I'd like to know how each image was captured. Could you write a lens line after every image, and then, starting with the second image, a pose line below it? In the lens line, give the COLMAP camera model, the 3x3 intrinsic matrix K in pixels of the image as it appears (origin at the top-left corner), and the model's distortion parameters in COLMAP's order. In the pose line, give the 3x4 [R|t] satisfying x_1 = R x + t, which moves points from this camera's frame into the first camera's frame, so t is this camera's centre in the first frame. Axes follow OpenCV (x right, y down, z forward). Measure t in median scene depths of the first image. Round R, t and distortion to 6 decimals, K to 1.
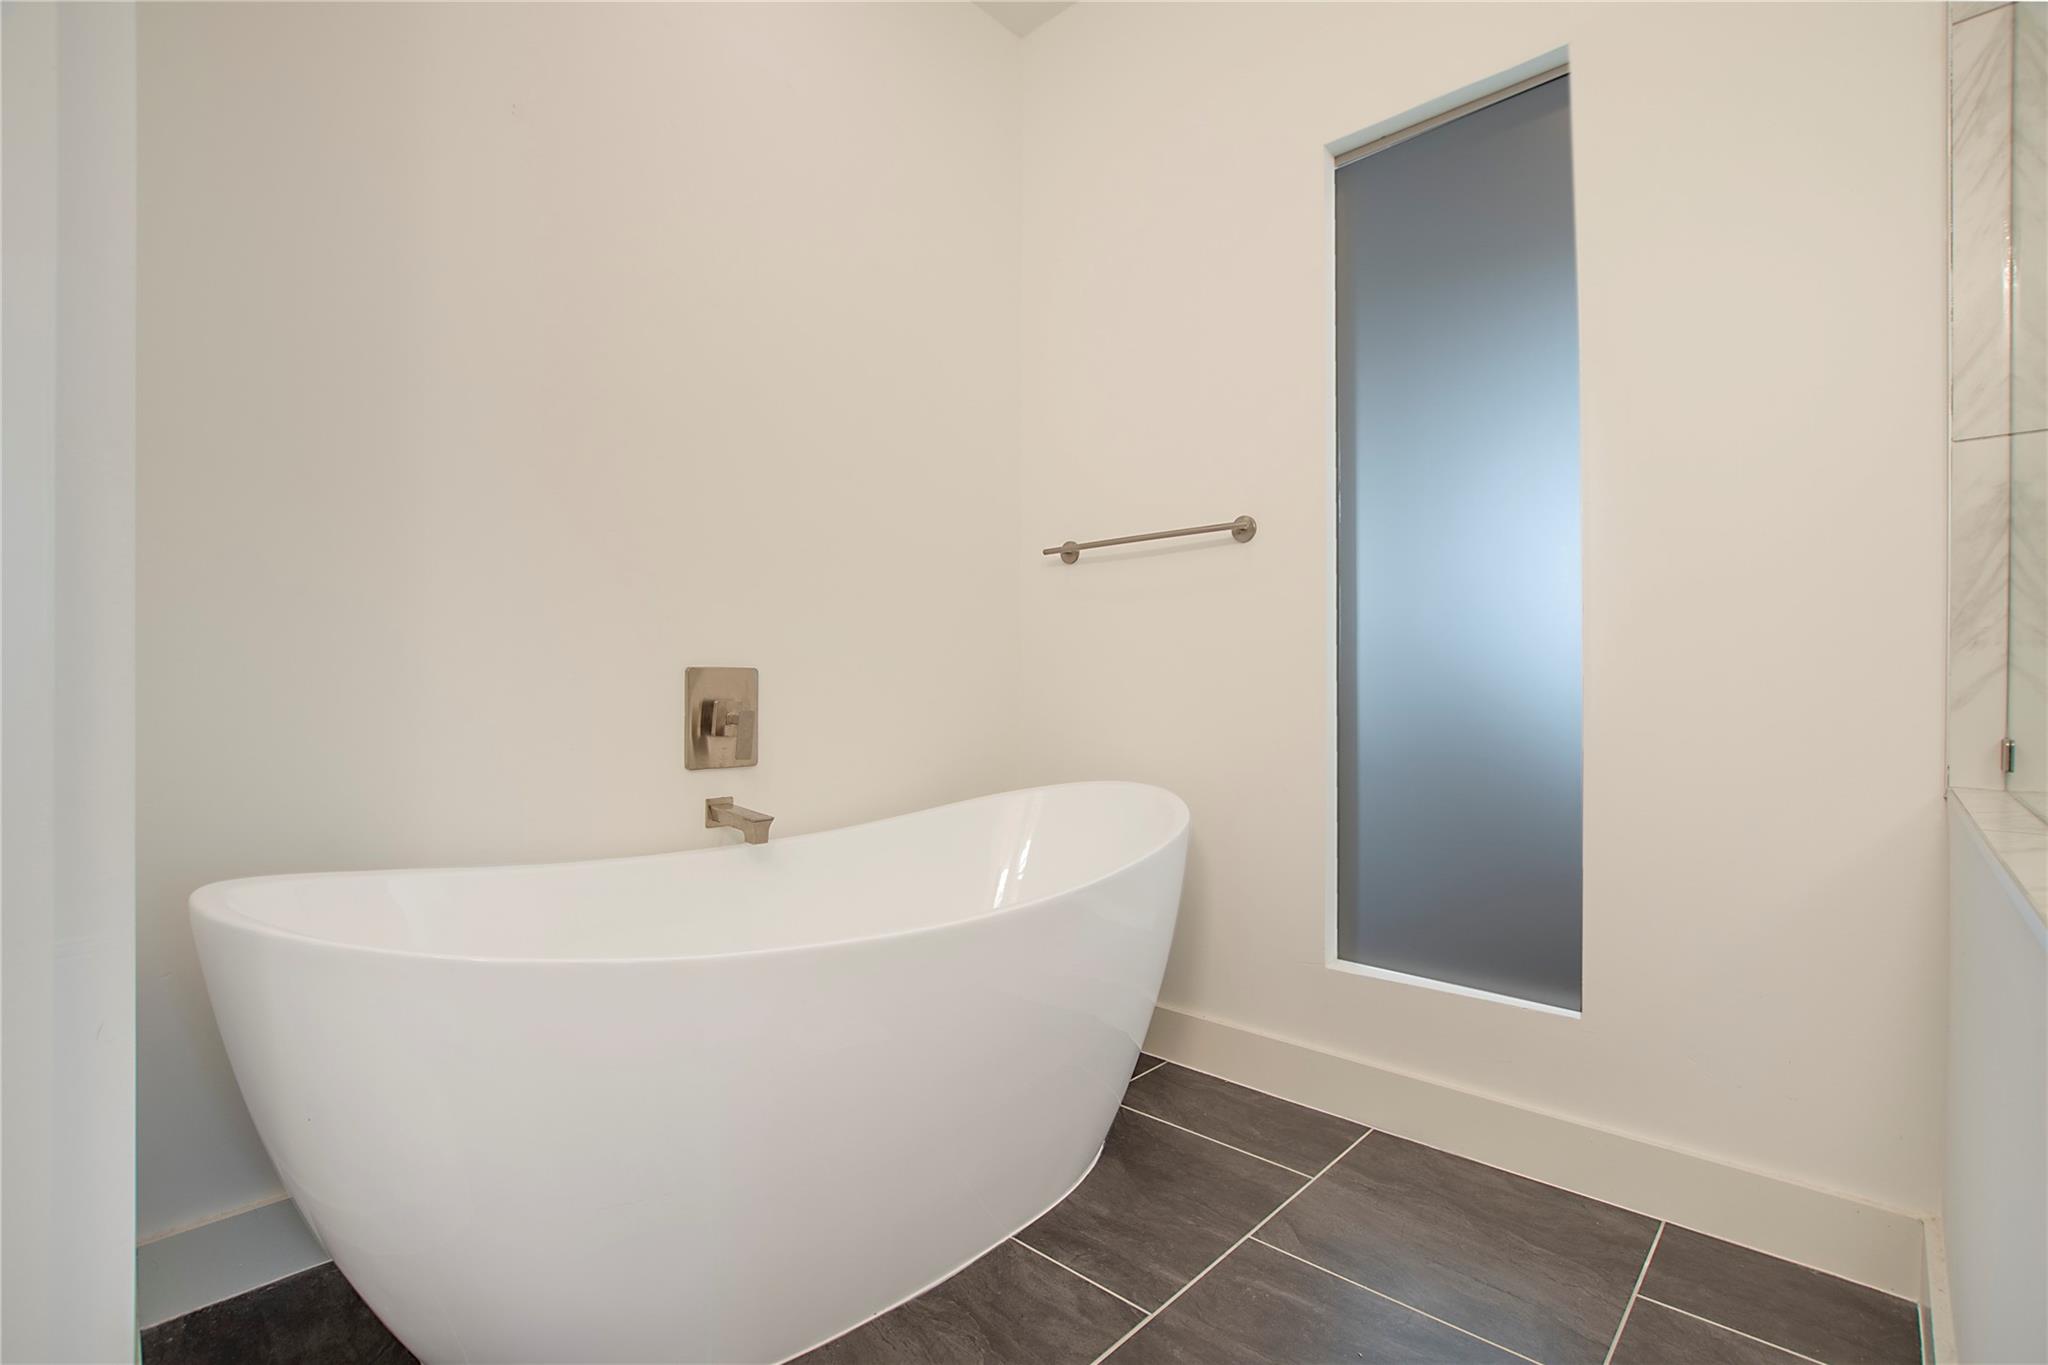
lens RADIAL K [[911.1, 0, 1031.4], [0, 911.1, 695.5], [0, 0, 1]] dist [-0.028663, 0.000203]
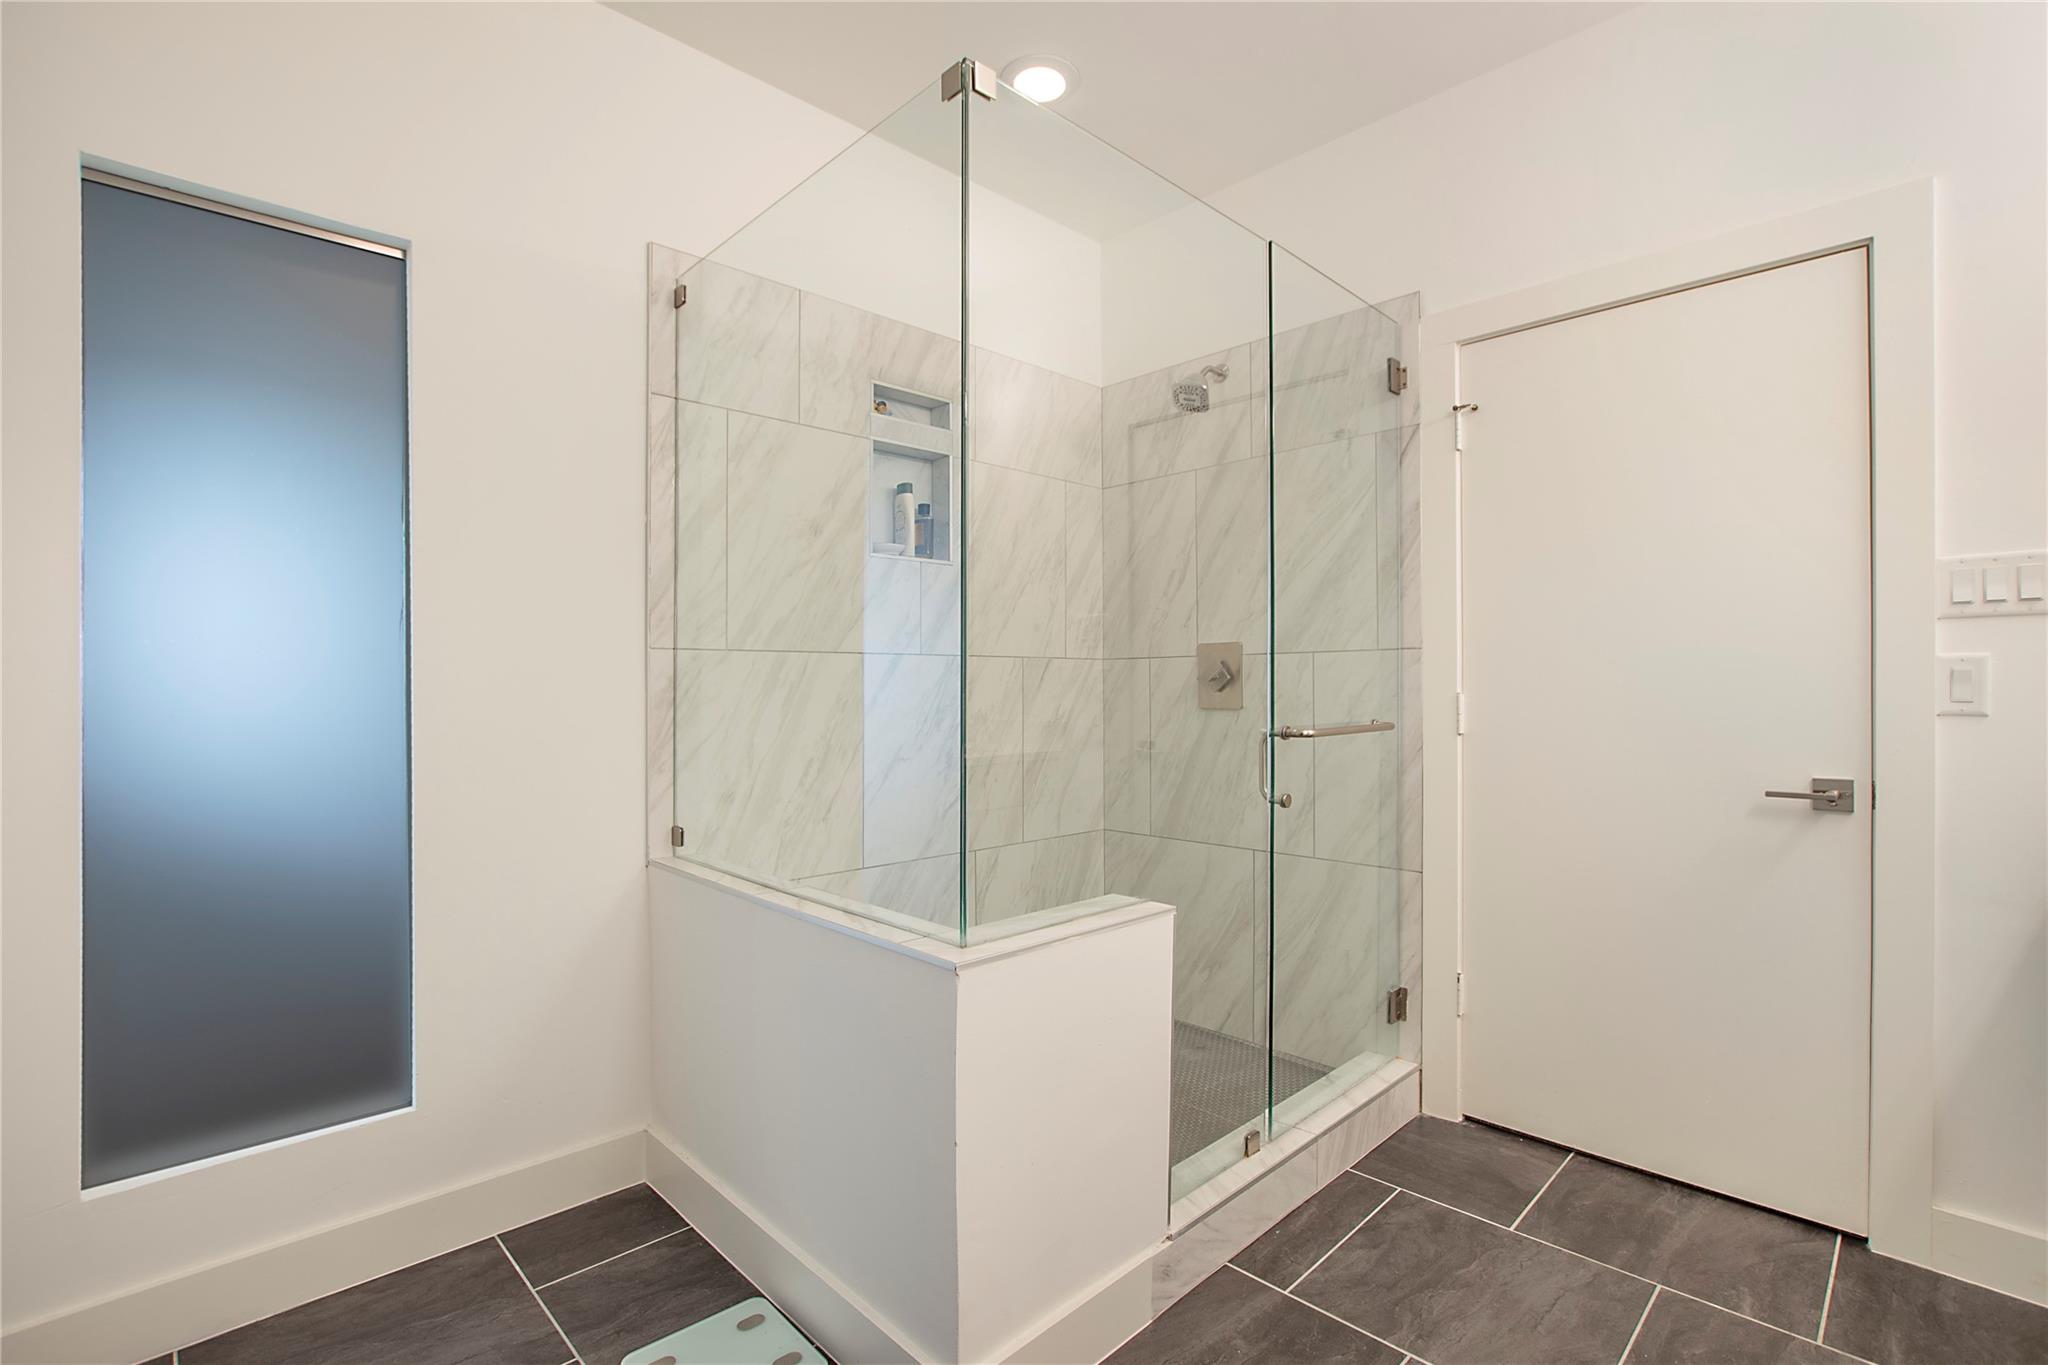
lens RADIAL K [[911.1, 0, 1031.4], [0, 911.1, 695.5], [0, 0, 1]] dist [-0.028663, 0.000203]
pose [[0.032238, -0.001332, 0.999479, -0.613662], [0.008680, 0.999962, 0.001052, -0.193879], [-0.999443, 0.008642, 0.032249, 0.231555]]
